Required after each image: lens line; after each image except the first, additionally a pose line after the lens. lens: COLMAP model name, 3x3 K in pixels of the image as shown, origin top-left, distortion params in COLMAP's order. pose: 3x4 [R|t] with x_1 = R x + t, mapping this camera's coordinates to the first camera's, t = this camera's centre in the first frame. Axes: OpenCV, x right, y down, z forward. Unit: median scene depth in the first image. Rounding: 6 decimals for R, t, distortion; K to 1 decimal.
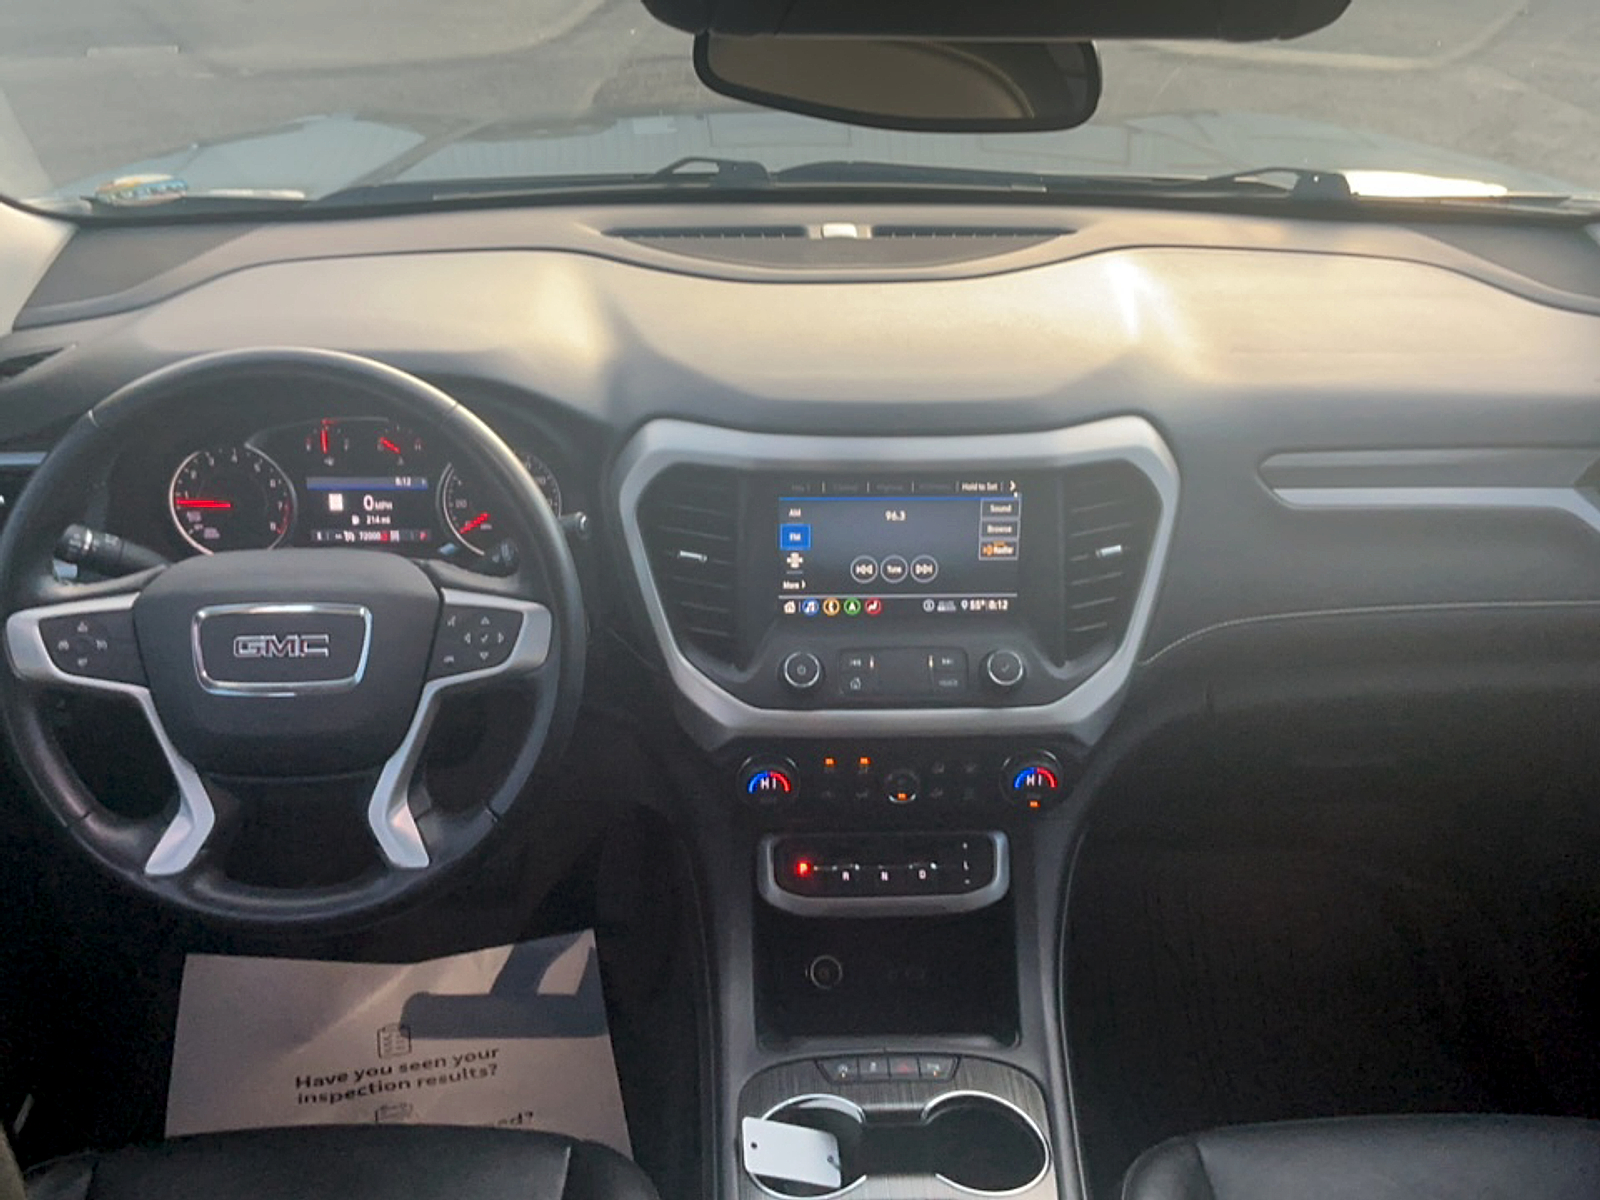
lens RADIAL K [[1621.7, 0, 826.4], [0, 1621.7, 602.4], [0, 0, 1]] dist [0.125623, -0.199449]
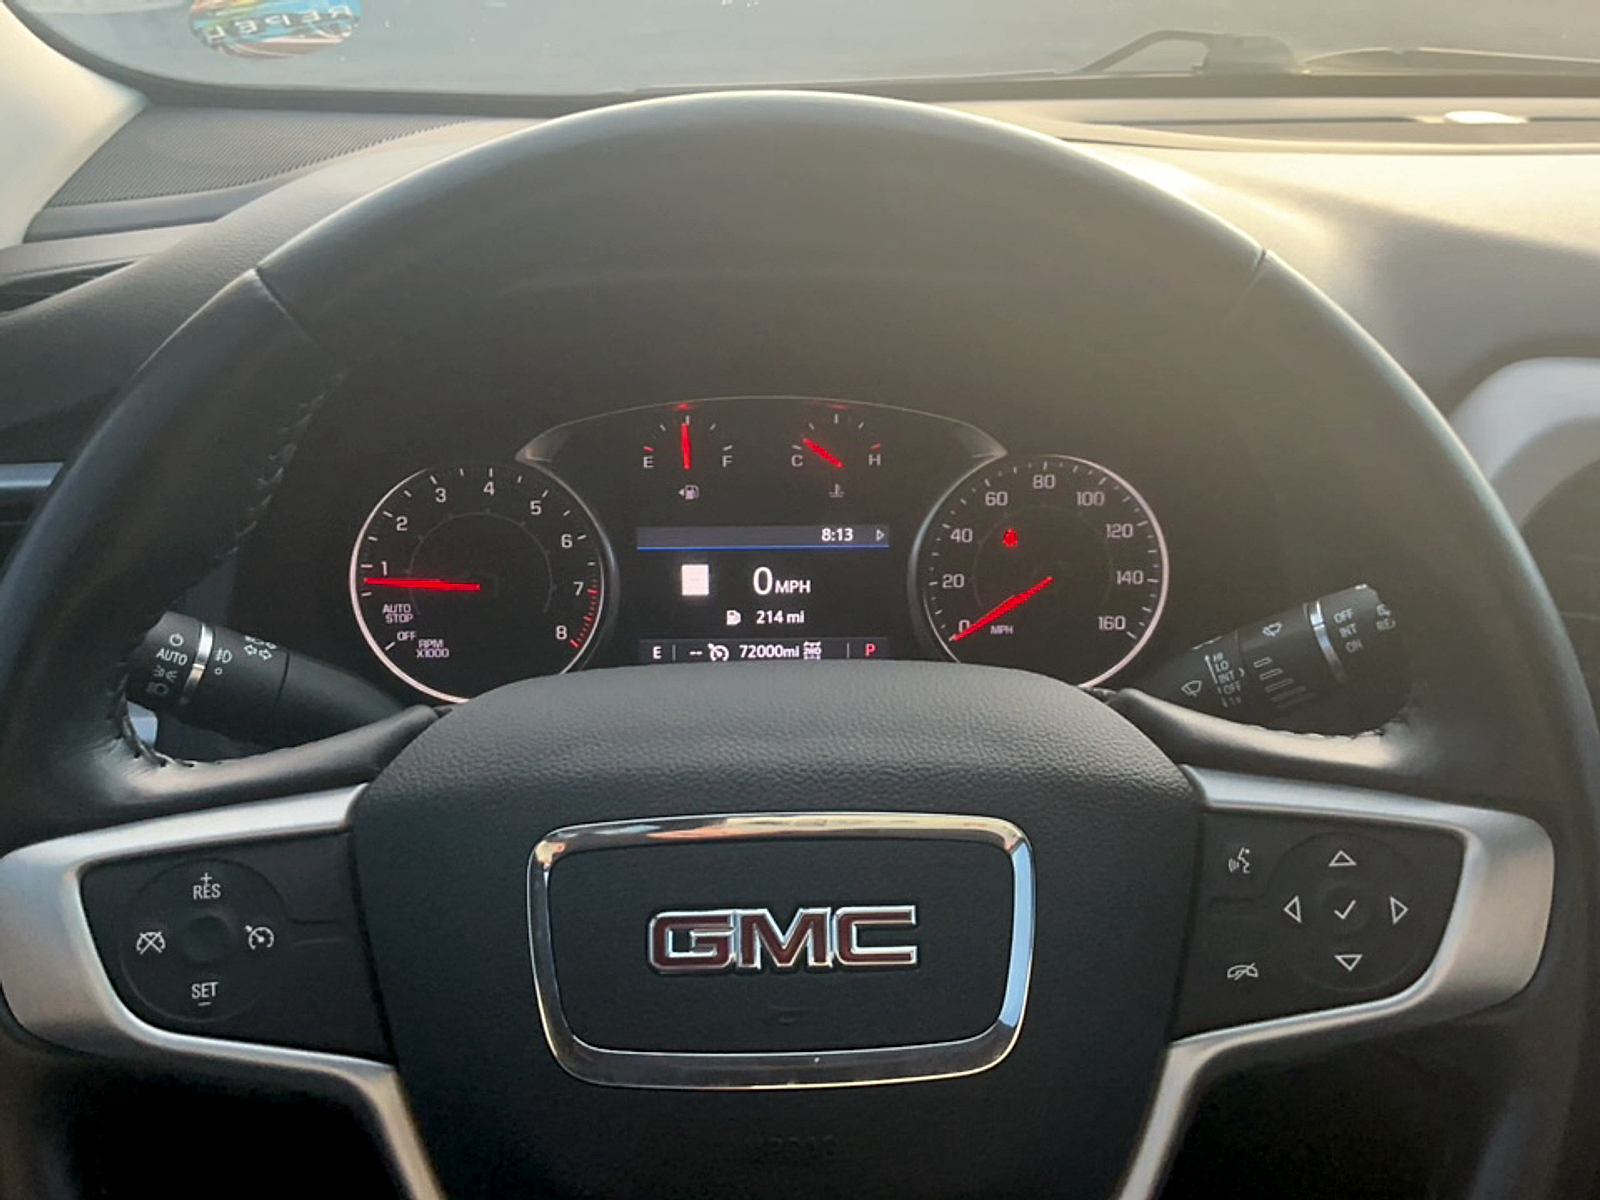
lens RADIAL K [[1621.7, 0, 826.4], [0, 1621.7, 602.4], [0, 0, 1]] dist [0.125623, -0.199449]
pose [[0.999905, -0.008203, 0.011032, -0.270647], [0.009289, 0.994708, -0.102320, -0.006495], [-0.010135, 0.102413, 0.994690, 0.541274]]
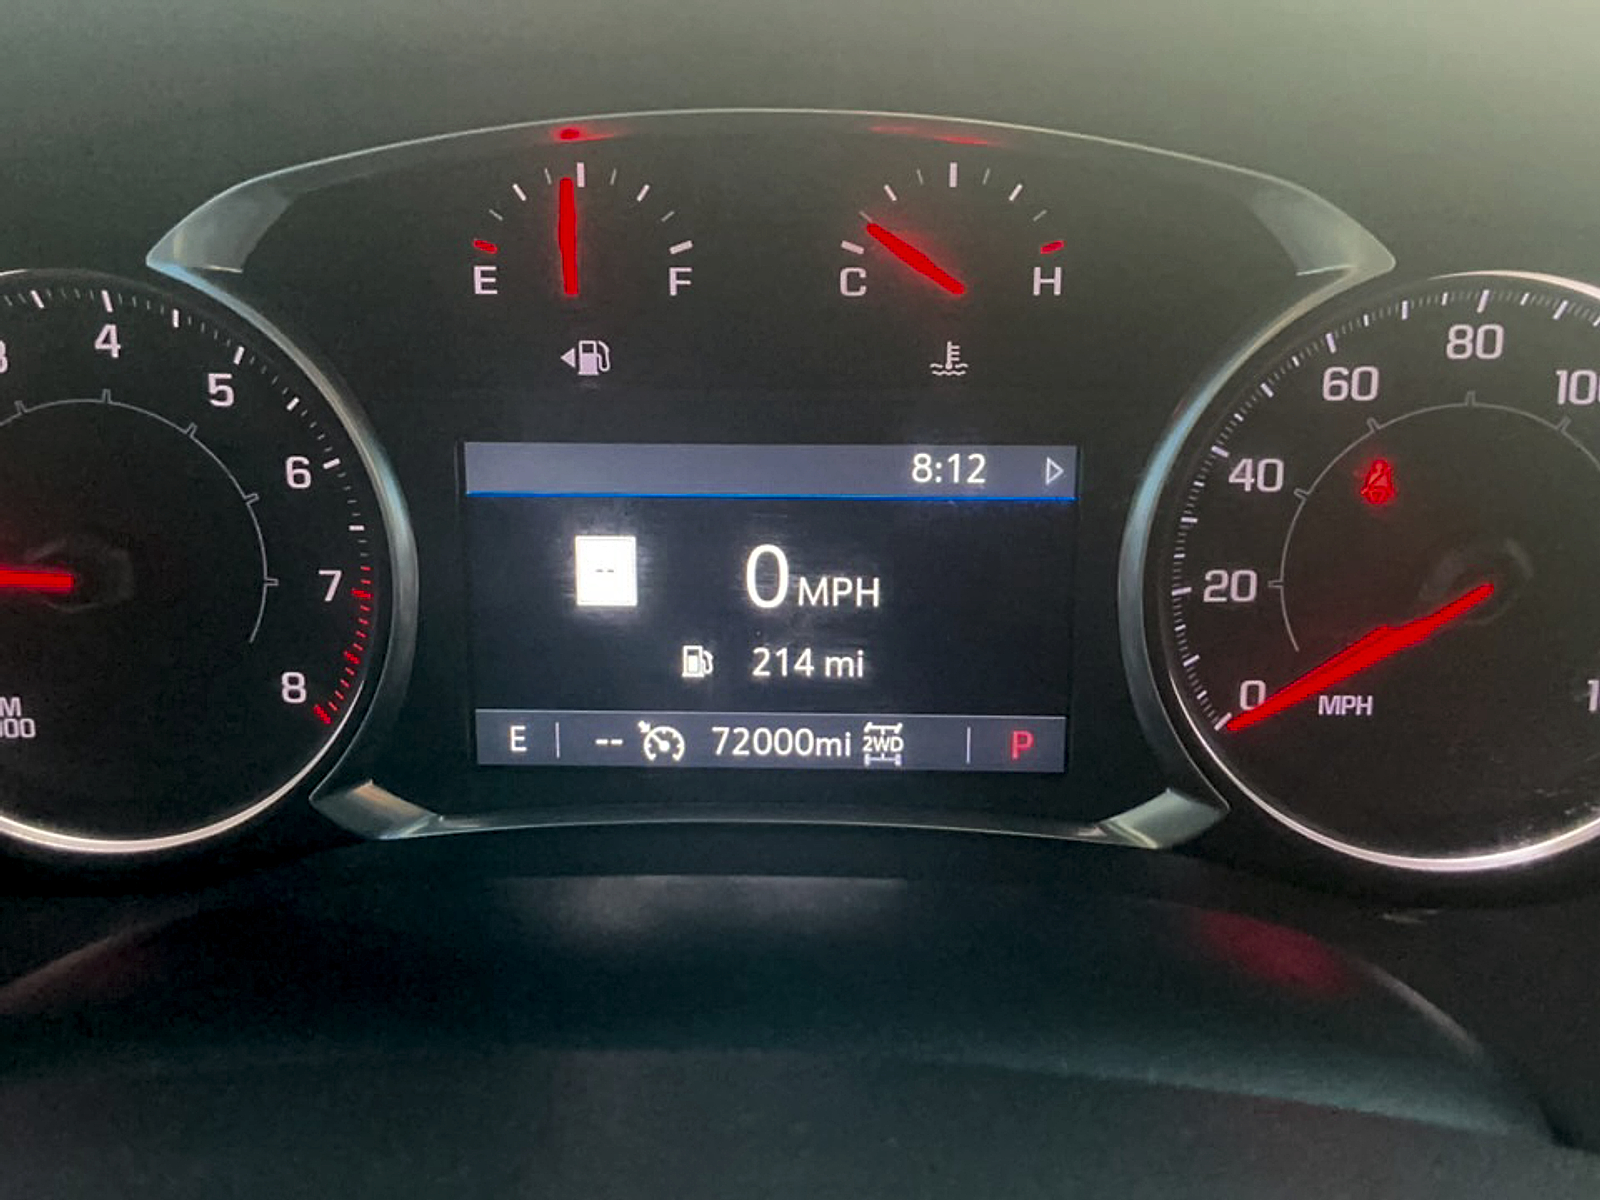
lens RADIAL K [[1621.7, 0, 826.4], [0, 1621.7, 602.4], [0, 0, 1]] dist [0.125623, -0.199449]
pose [[0.997982, 0.014208, -0.061893, -0.264399], [-0.018044, 0.997922, -0.061858, -0.046389], [0.060886, 0.062850, 0.996164, 0.817345]]
